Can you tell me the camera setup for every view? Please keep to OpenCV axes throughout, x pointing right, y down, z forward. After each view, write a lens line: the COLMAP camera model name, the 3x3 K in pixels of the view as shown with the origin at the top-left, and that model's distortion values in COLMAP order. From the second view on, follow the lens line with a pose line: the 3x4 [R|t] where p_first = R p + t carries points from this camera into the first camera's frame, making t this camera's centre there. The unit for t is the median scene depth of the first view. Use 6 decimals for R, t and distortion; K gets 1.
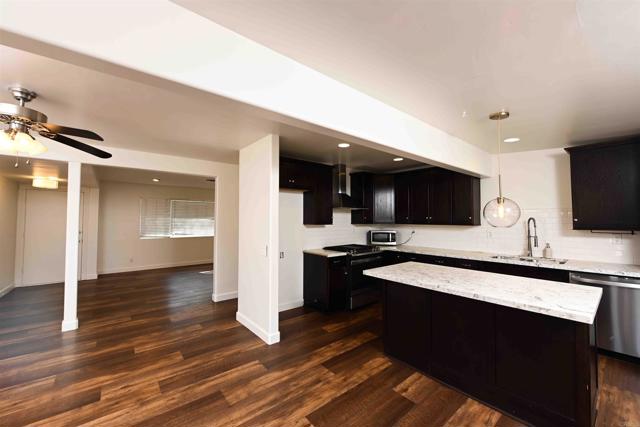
lens RADIAL K [[255.2, 0, 320.0], [0, 255.2, 213.5], [0, 0, 1]] dist [-0.000429, 0.000035]
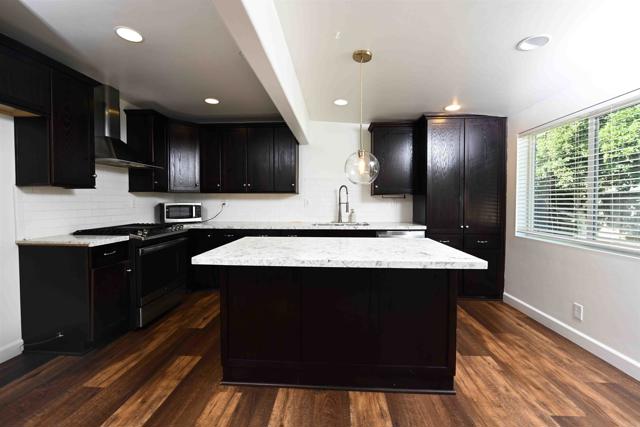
lens RADIAL K [[270.1, 0, 327.8], [0, 270.1, 207.2], [0, 0, 1]] dist [-0.008223, -0.000488]
pose [[0.683516, -0.020266, 0.729654, -0.033808], [-0.016632, 0.998923, 0.043325, 0.052827], [-0.729746, -0.041749, 0.682443, 0.244538]]
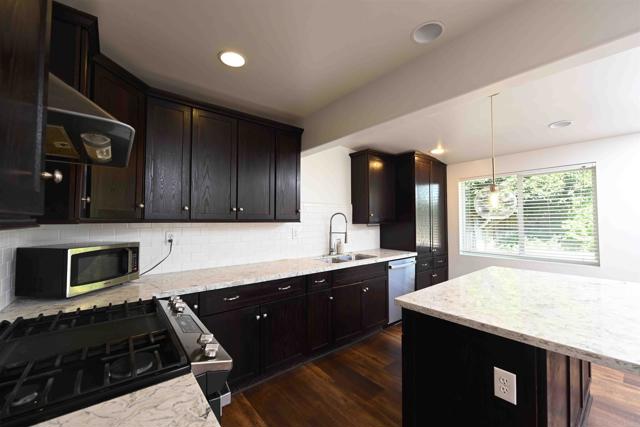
lens RADIAL K [[255.2, 0, 320.0], [0, 255.2, 213.5], [0, 0, 1]] dist [-0.000429, 0.000035]
pose [[0.009488, 0.015868, 0.999829, -0.098051], [-0.032309, 0.999357, -0.015554, 0.032300], [-0.999433, -0.032156, 0.009994, 0.942800]]
